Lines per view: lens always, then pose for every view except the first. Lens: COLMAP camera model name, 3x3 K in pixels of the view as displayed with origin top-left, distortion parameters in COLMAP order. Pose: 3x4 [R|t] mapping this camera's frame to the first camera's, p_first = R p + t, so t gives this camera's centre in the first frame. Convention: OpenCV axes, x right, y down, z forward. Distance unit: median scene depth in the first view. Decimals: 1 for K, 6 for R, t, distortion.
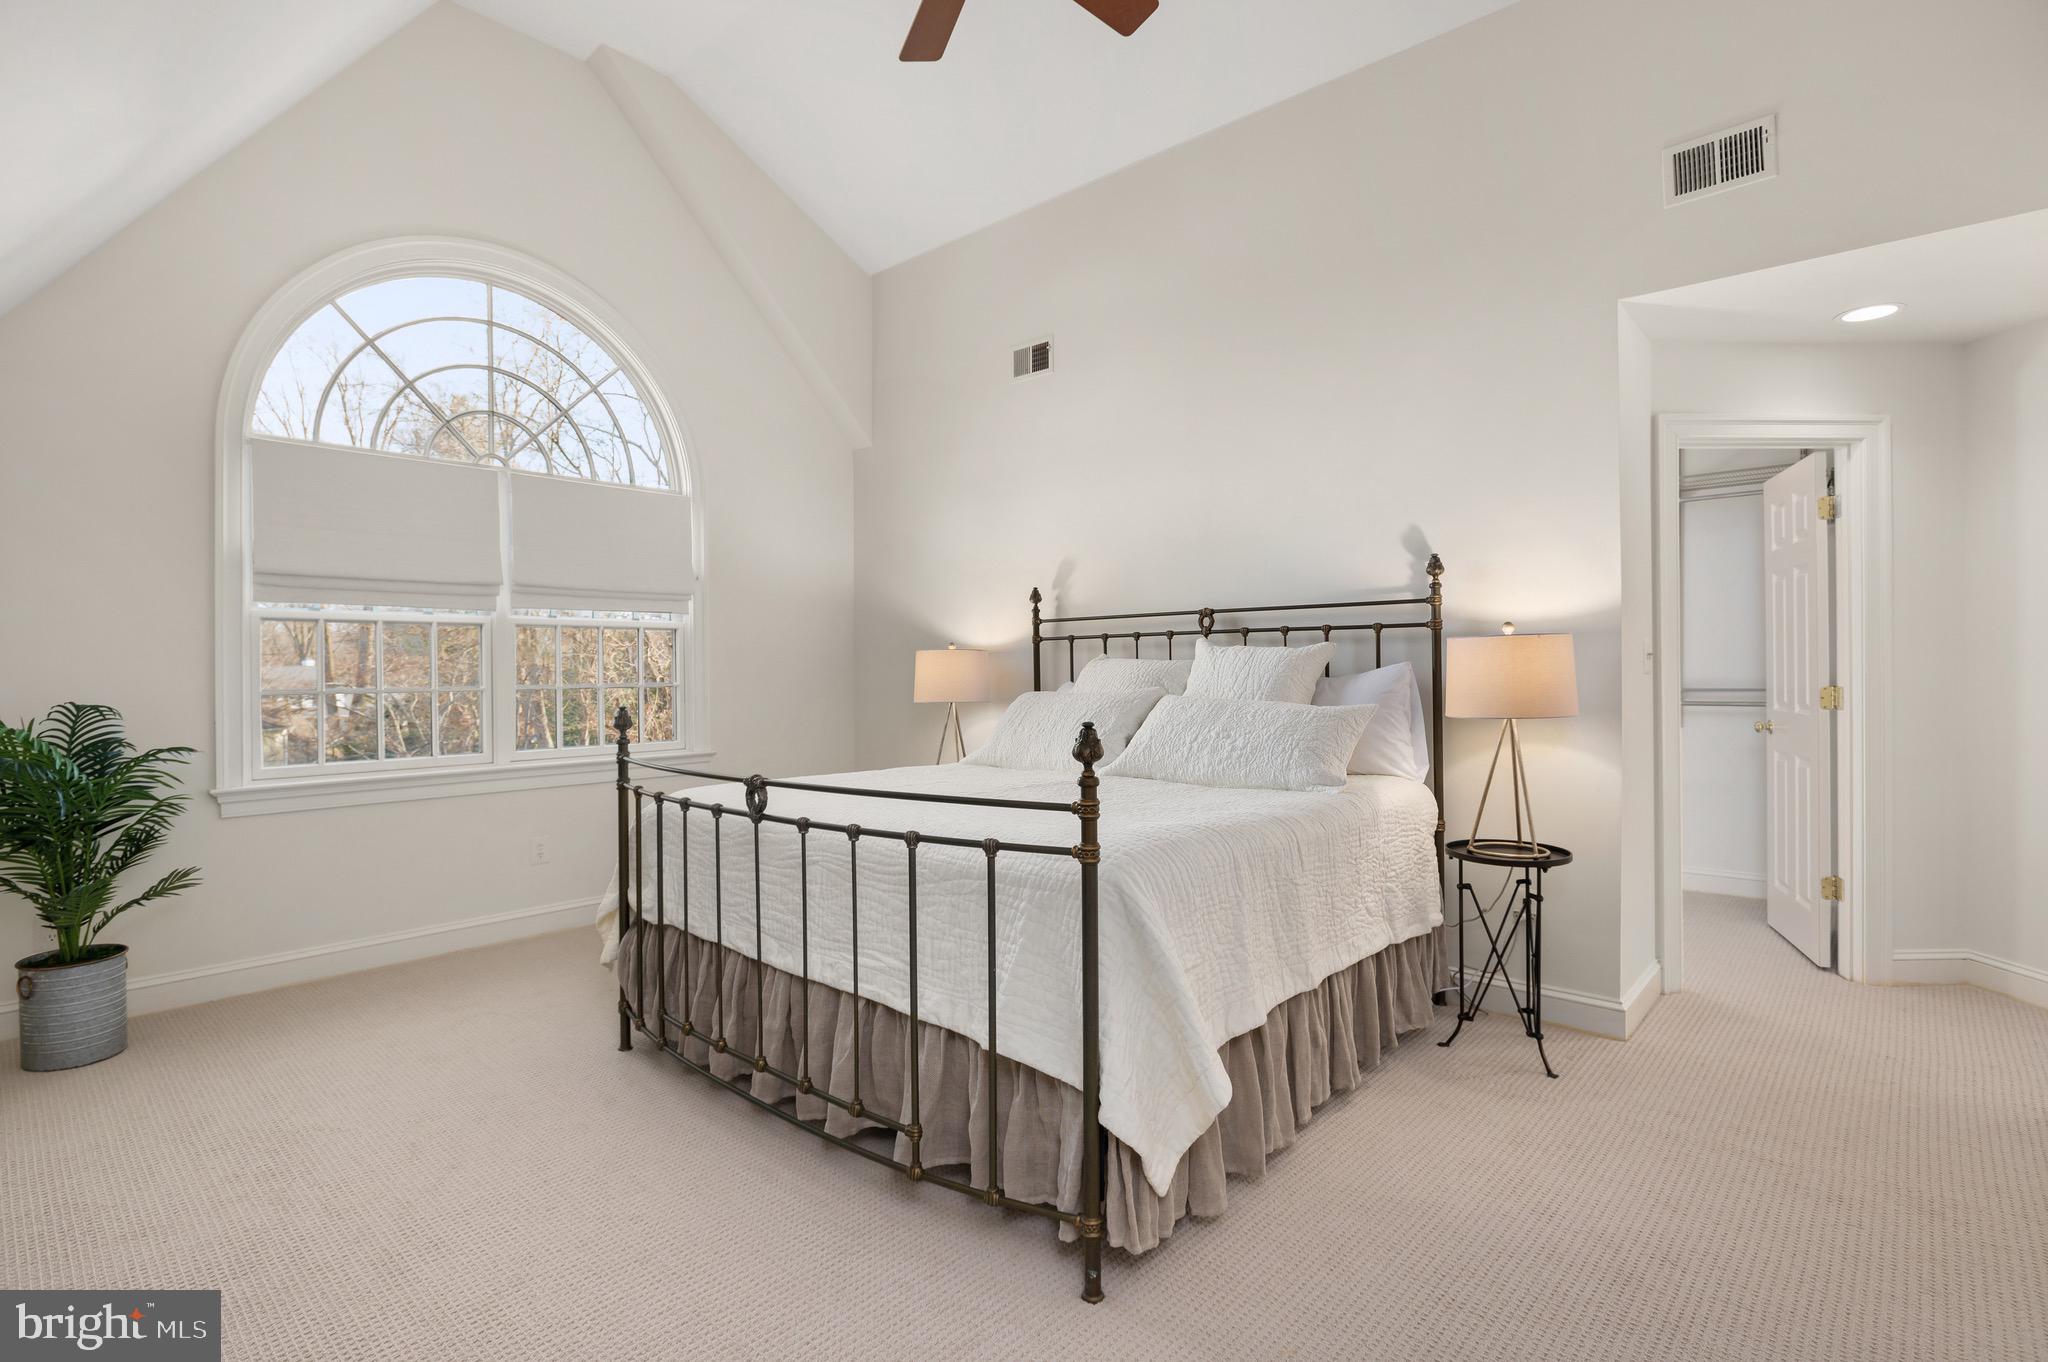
lens RADIAL K [[987.2, 0, 1026.4], [0, 987.2, 666.9], [0, 0, 1]] dist [-0.011036, 0.001336]
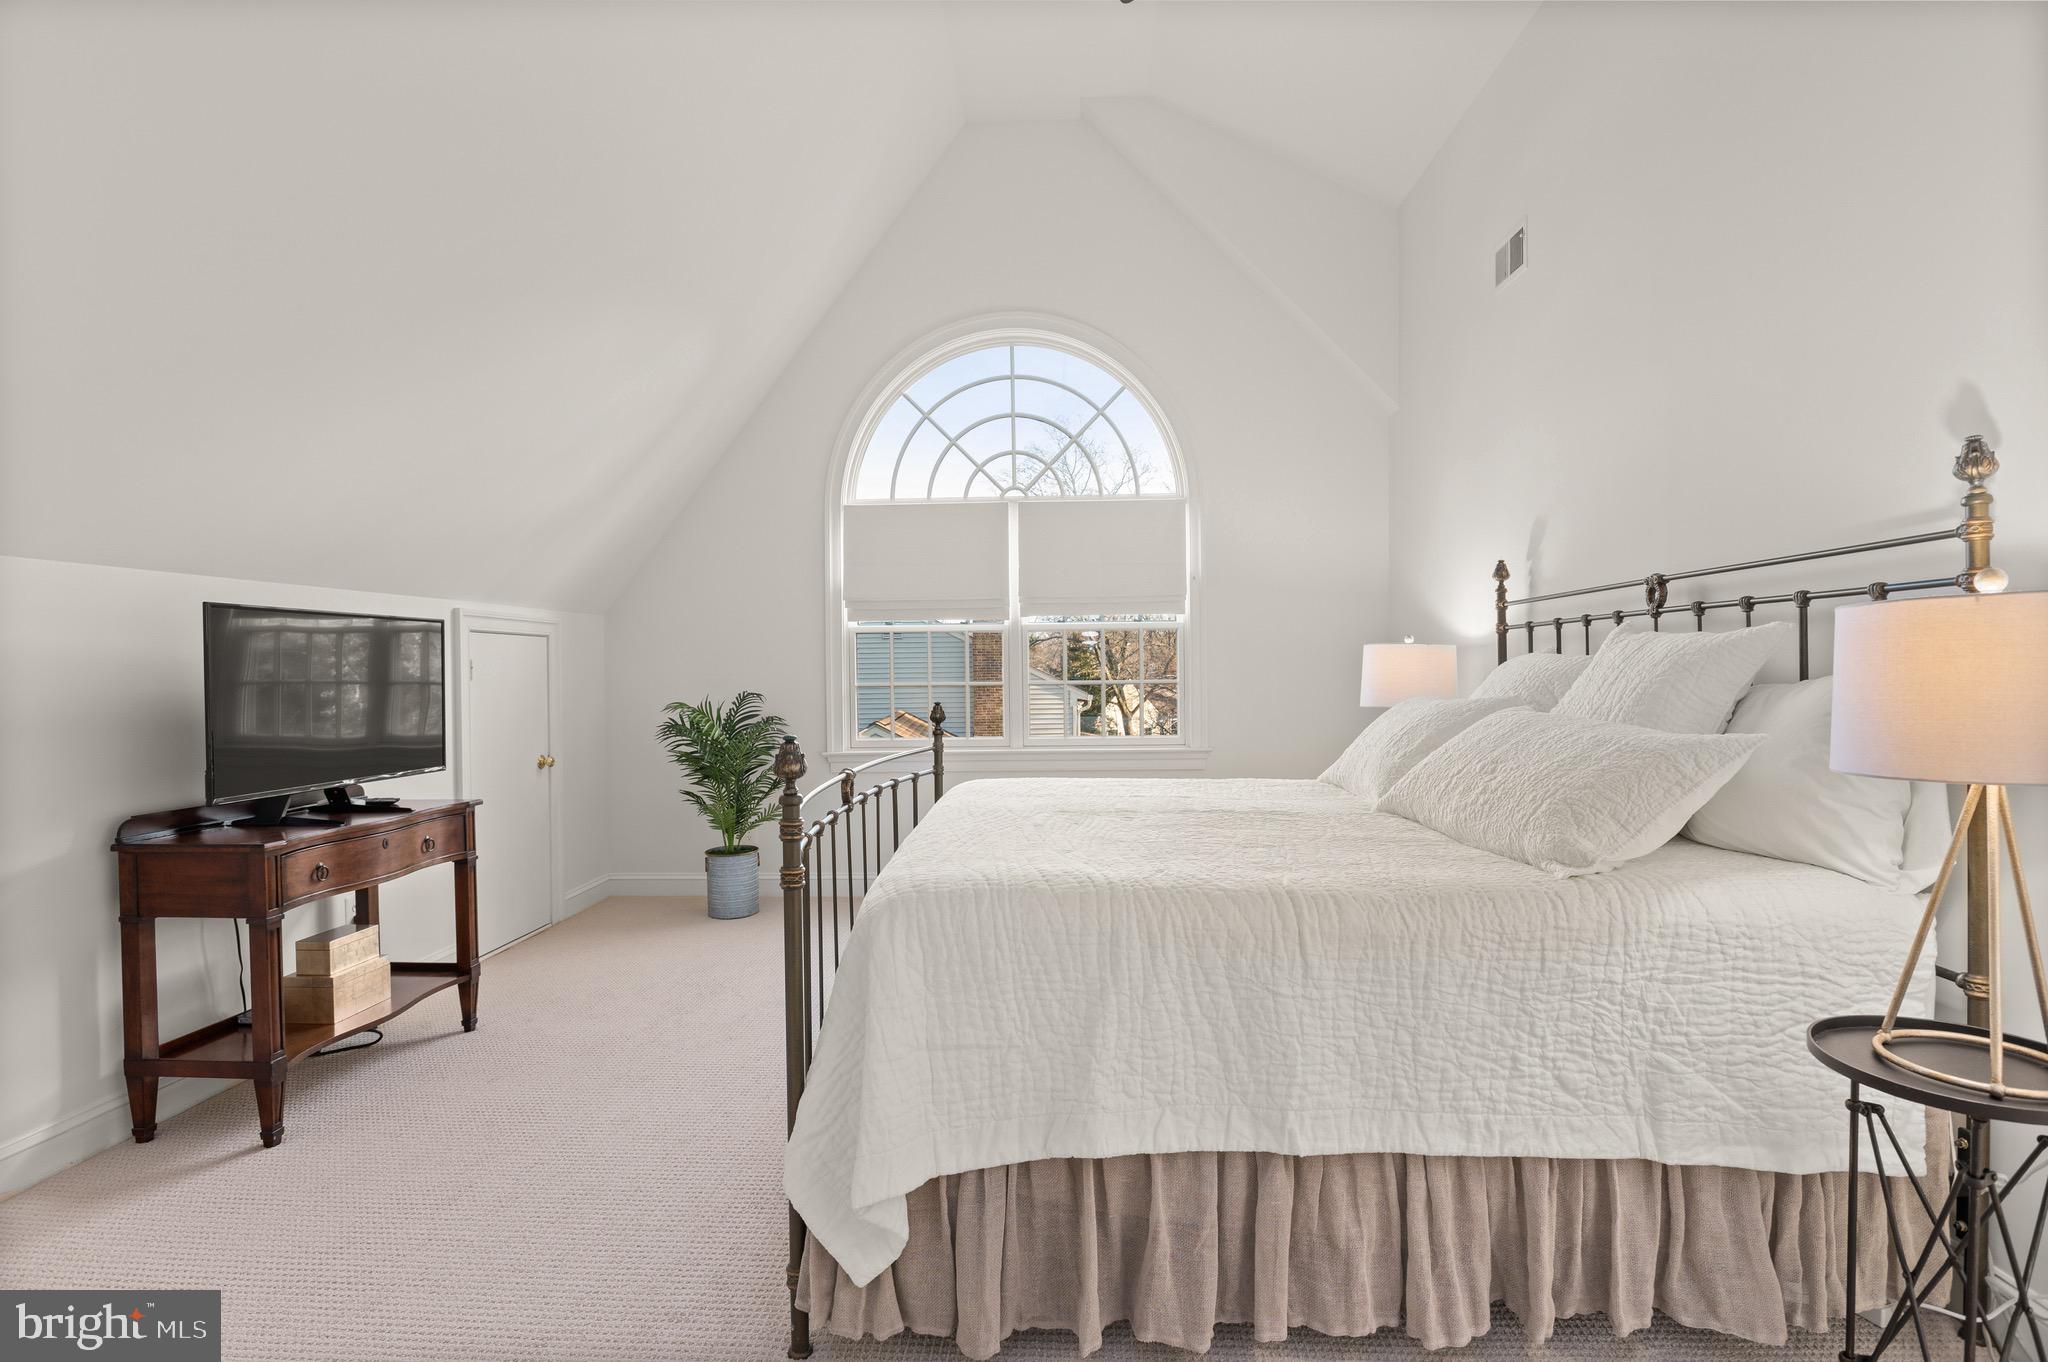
lens RADIAL K [[987.2, 0, 1022.6], [0, 987.2, 680.4], [0, 0, 1]] dist [-0.011036, 0.001336]
pose [[0.631794, 0.008776, -0.775087, 0.459694], [0.008421, 0.999799, 0.018185, -0.005356], [0.775091, -0.018017, 0.631593, 0.295091]]
